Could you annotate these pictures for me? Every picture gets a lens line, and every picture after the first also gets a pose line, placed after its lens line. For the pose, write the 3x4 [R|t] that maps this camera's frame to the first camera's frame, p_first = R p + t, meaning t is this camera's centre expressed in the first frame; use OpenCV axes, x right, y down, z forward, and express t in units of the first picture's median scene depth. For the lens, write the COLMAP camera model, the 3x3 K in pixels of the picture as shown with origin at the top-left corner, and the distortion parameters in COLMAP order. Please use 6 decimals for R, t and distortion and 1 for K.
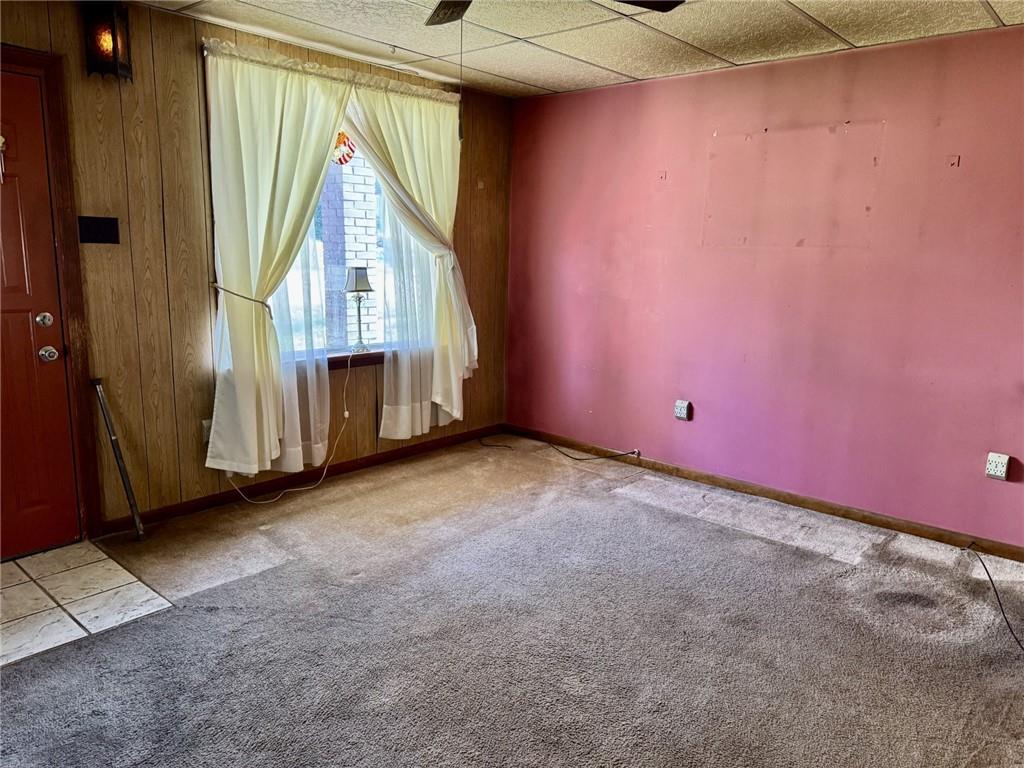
lens RADIAL K [[723.1, 0, 514.9], [0, 723.1, 390.8], [0, 0, 1]] dist [0.064455, -0.076932]
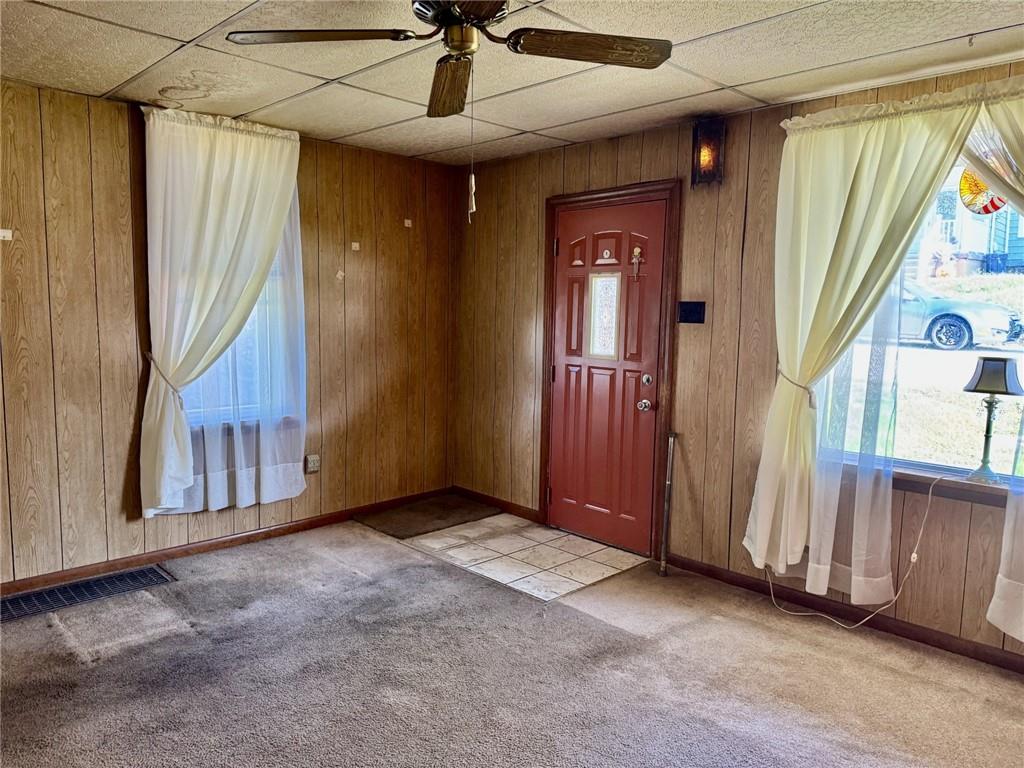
lens RADIAL K [[723.1, 0, 511.9], [0, 723.1, 388.6], [0, 0, 1]] dist [0.064455, -0.076932]
pose [[-0.072326, 0.082072, -0.993999, 0.612411], [-0.215275, 0.971833, 0.095906, -0.138607], [0.973871, 0.220920, -0.052621, 0.753243]]
